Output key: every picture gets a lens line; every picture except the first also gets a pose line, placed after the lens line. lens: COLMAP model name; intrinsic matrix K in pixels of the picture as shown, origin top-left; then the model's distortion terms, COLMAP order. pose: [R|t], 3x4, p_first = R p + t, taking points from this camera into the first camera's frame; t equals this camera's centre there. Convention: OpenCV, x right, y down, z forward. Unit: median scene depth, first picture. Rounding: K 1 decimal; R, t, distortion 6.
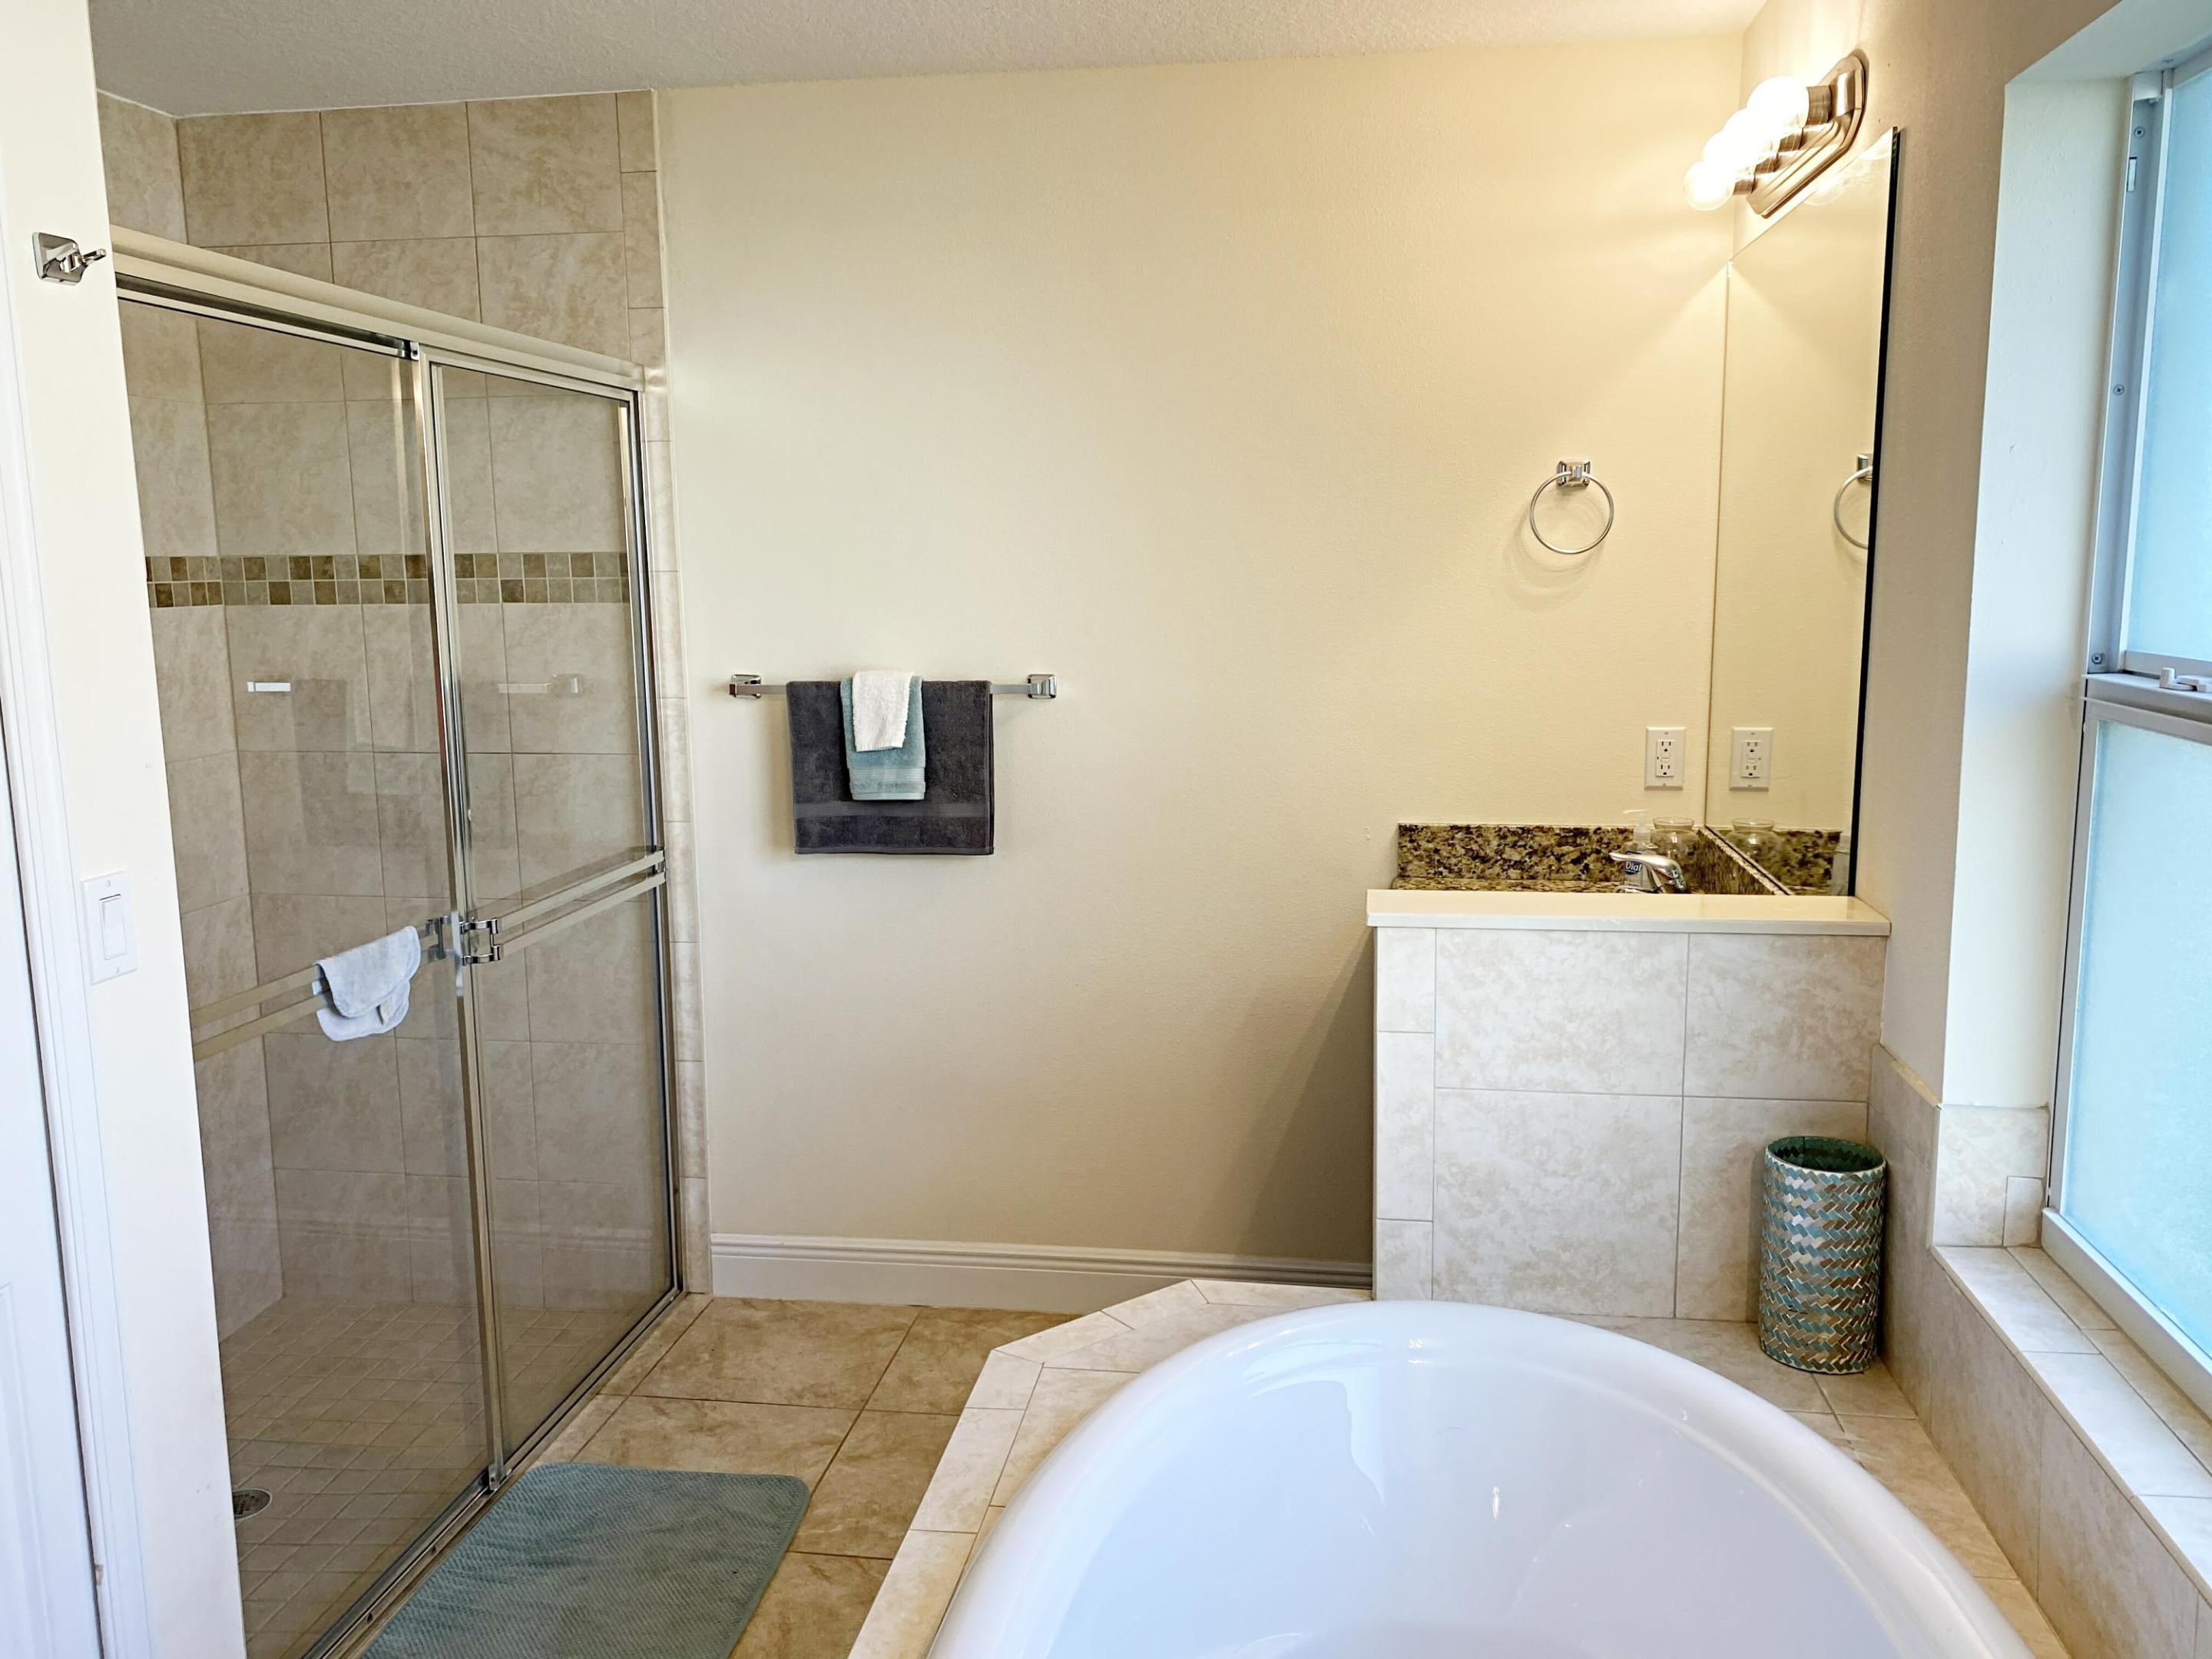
lens RADIAL K [[1688.9, 0, 1122.2], [0, 1688.9, 818.8], [0, 0, 1]] dist [0.031963, -0.028848]
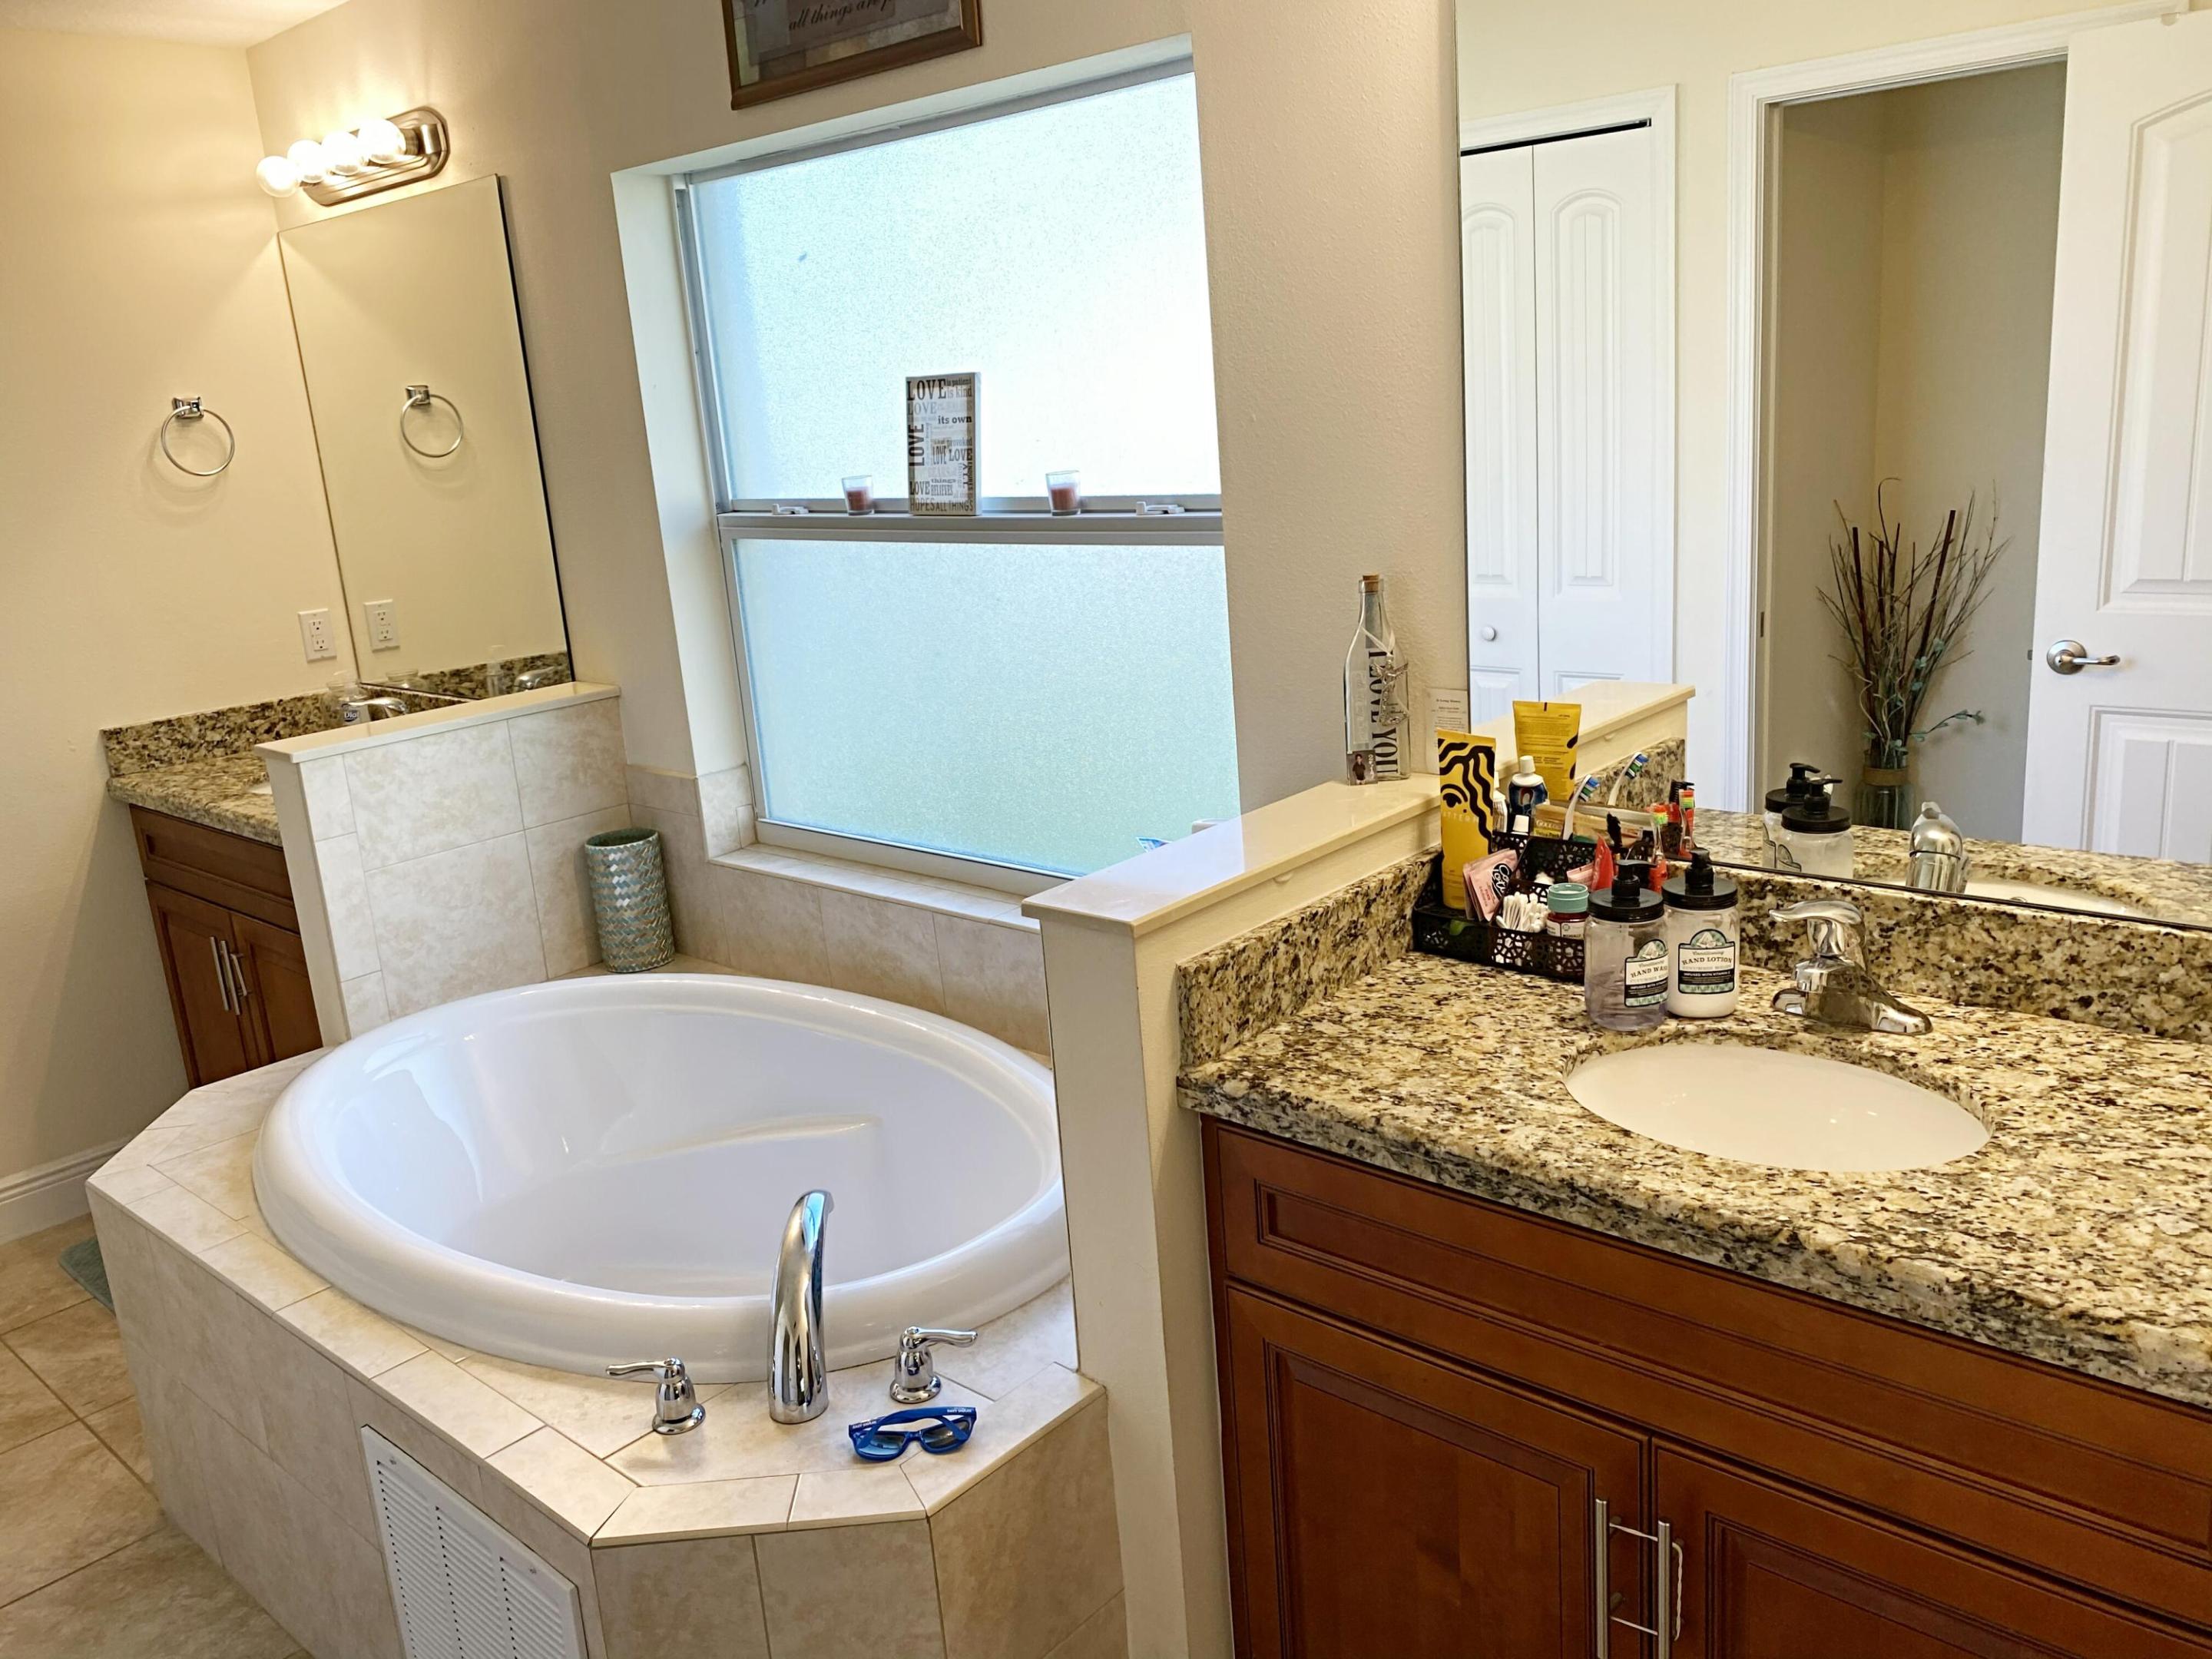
lens RADIAL K [[1688.9, 0, 1099.2], [0, 1688.9, 819.0], [0, 0, 1]] dist [0.031963, -0.028848]
pose [[0.561203, -0.234698, 0.793705, -0.558519], [0.194536, 0.969493, 0.149129, 0.030475], [-0.804492, 0.070712, 0.589740, -0.278746]]
